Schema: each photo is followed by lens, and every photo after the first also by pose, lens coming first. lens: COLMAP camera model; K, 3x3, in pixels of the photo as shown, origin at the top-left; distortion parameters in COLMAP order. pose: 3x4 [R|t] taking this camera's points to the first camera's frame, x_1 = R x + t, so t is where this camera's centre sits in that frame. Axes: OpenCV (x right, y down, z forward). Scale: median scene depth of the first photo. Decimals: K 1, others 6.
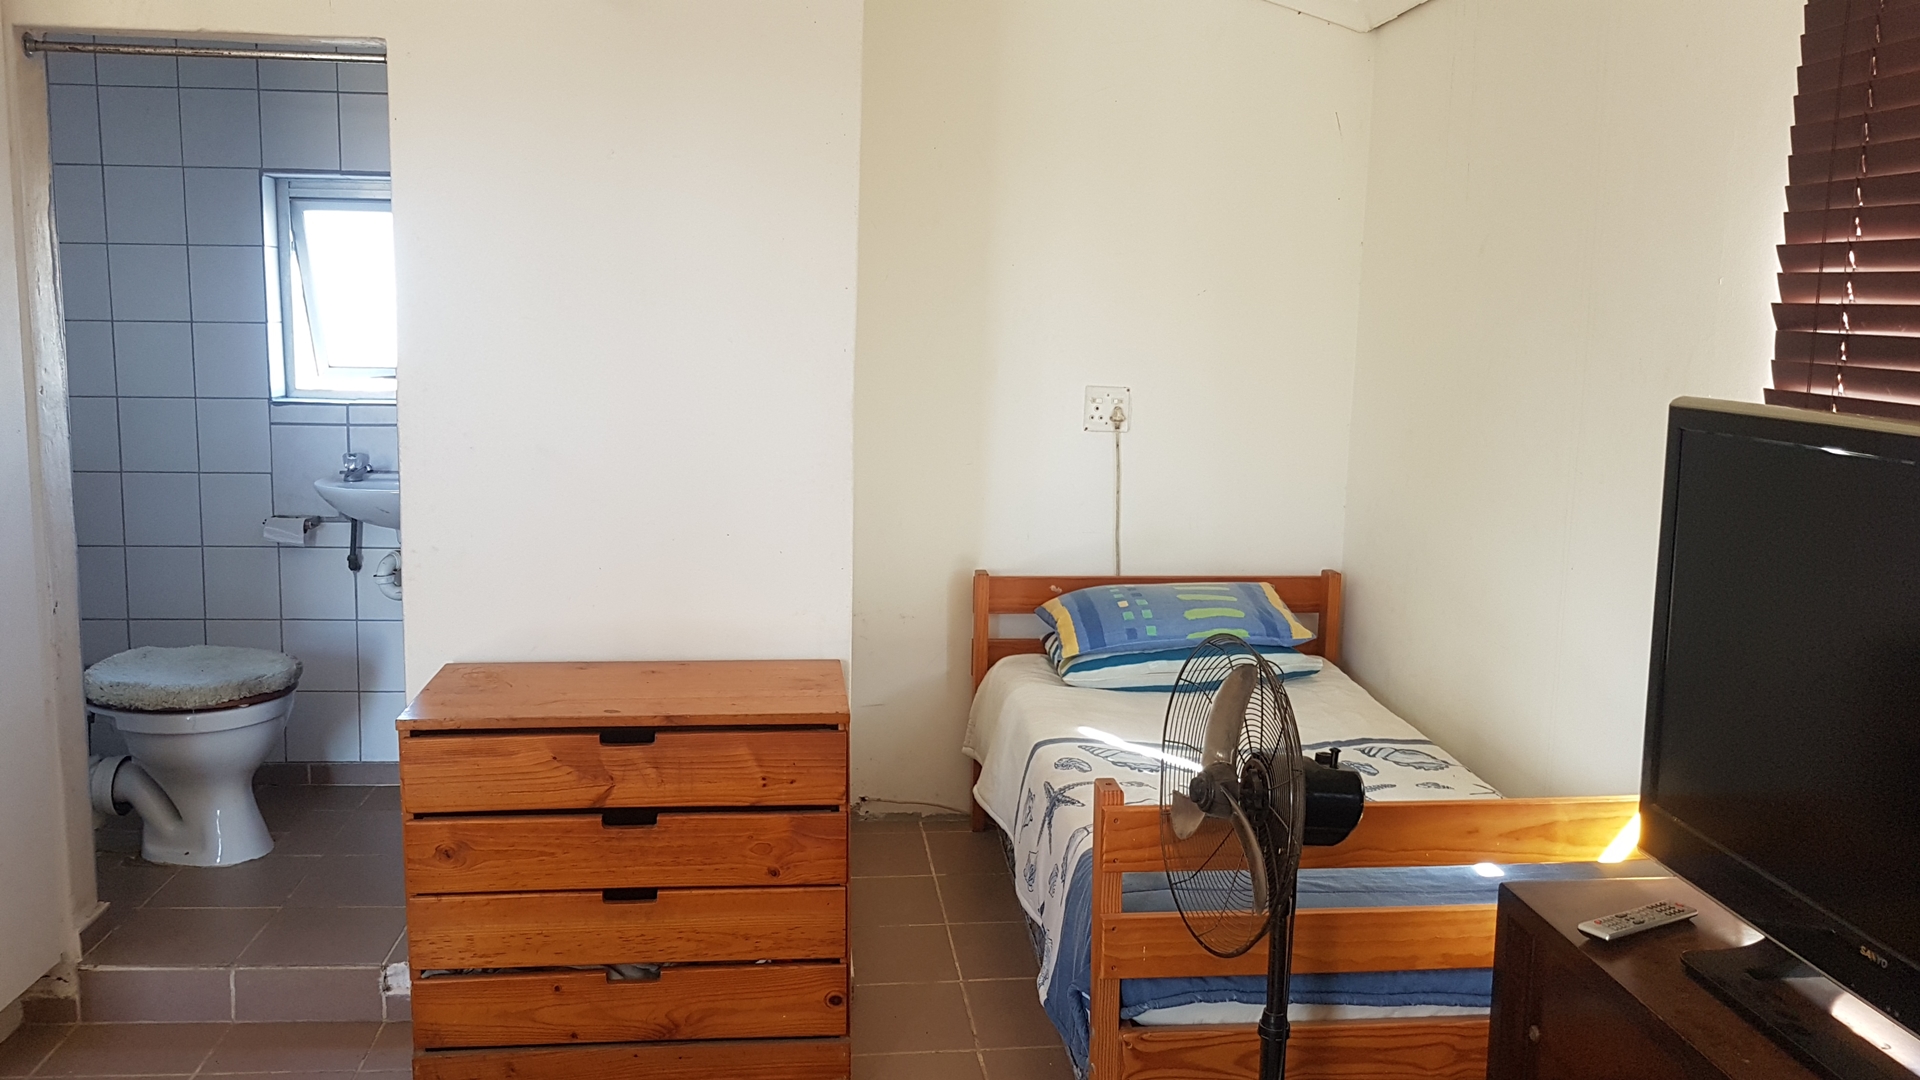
lens RADIAL K [[1507.4, 0, 950.2], [0, 1507.4, 538.7], [0, 0, 1]] dist [-0.012026, -0.009177]
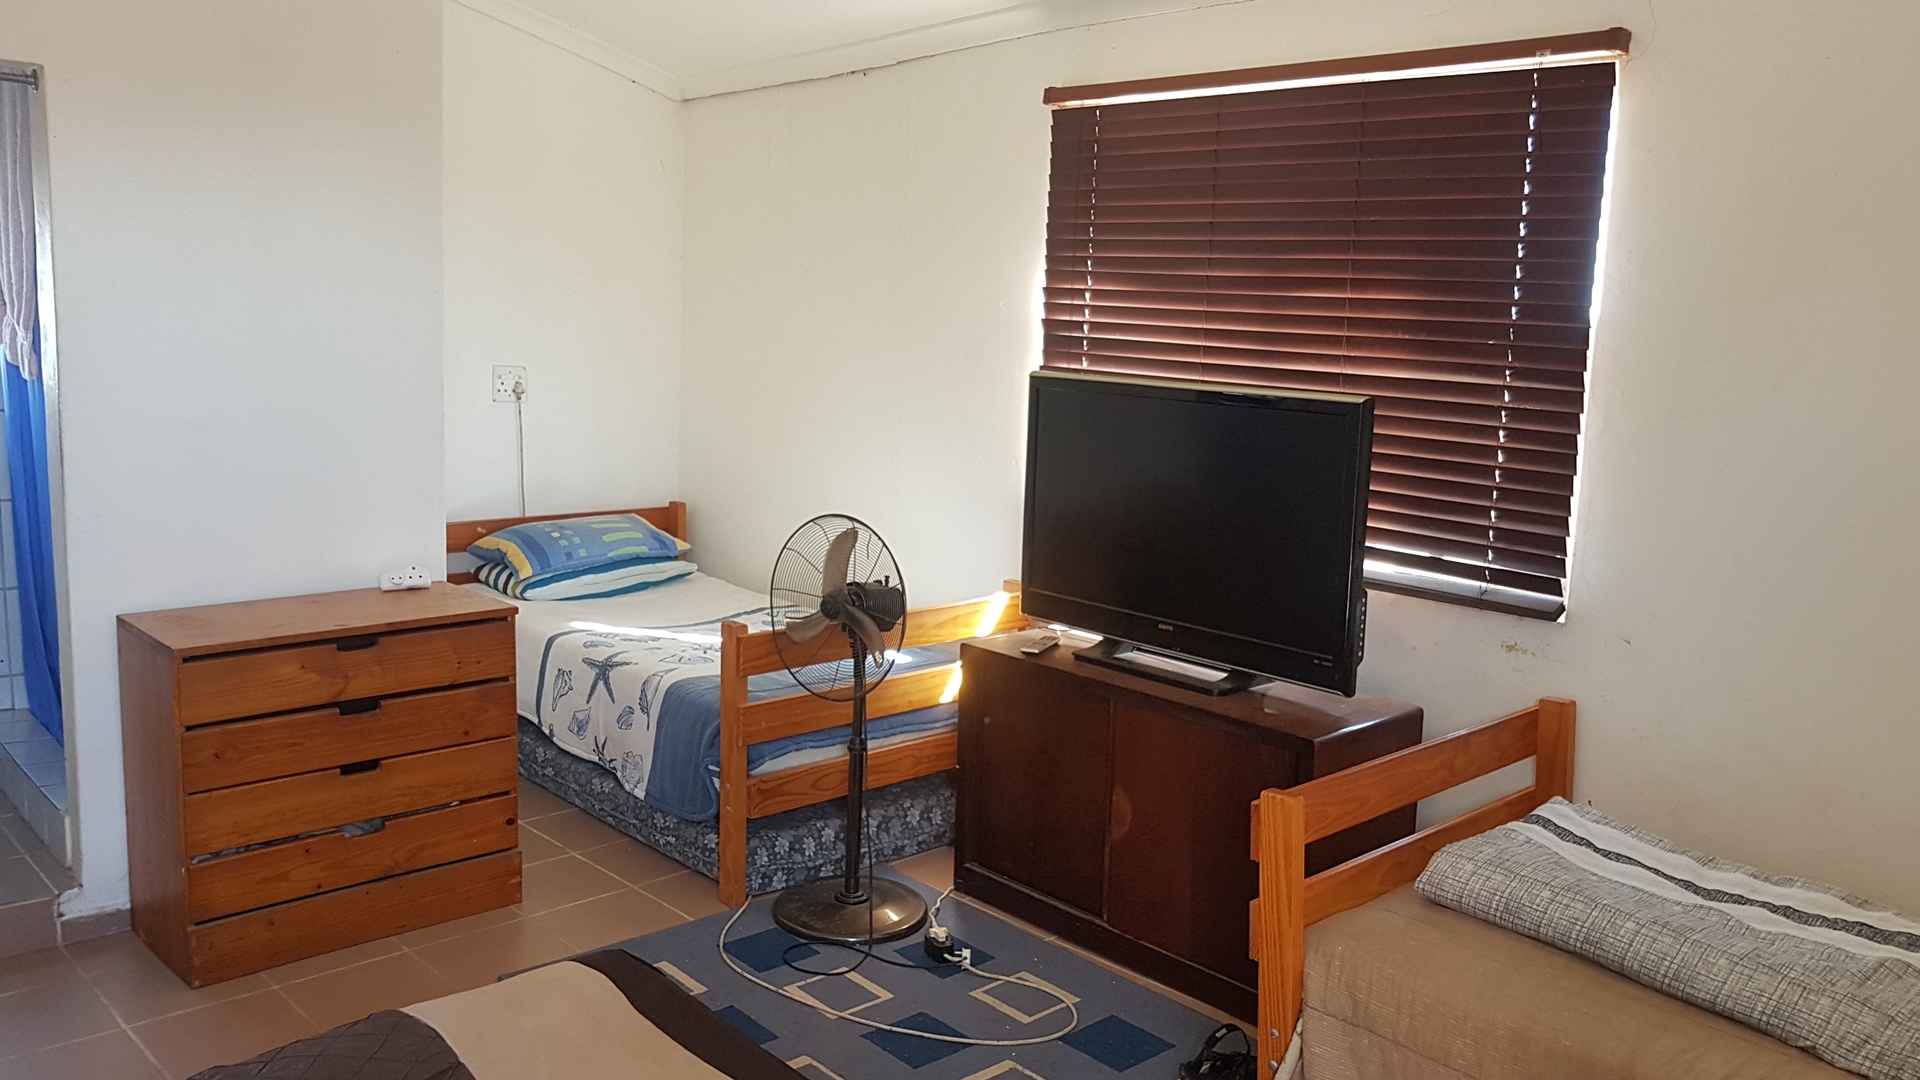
lens RADIAL K [[1507.4, 0, 965.0], [0, 1507.4, 536.6], [0, 0, 1]] dist [-0.012026, -0.009177]
pose [[0.782962, -0.080430, 0.616848, -0.586538], [0.069678, 0.996705, 0.041517, 0.022747], [-0.618155, 0.010474, 0.785987, -0.334045]]
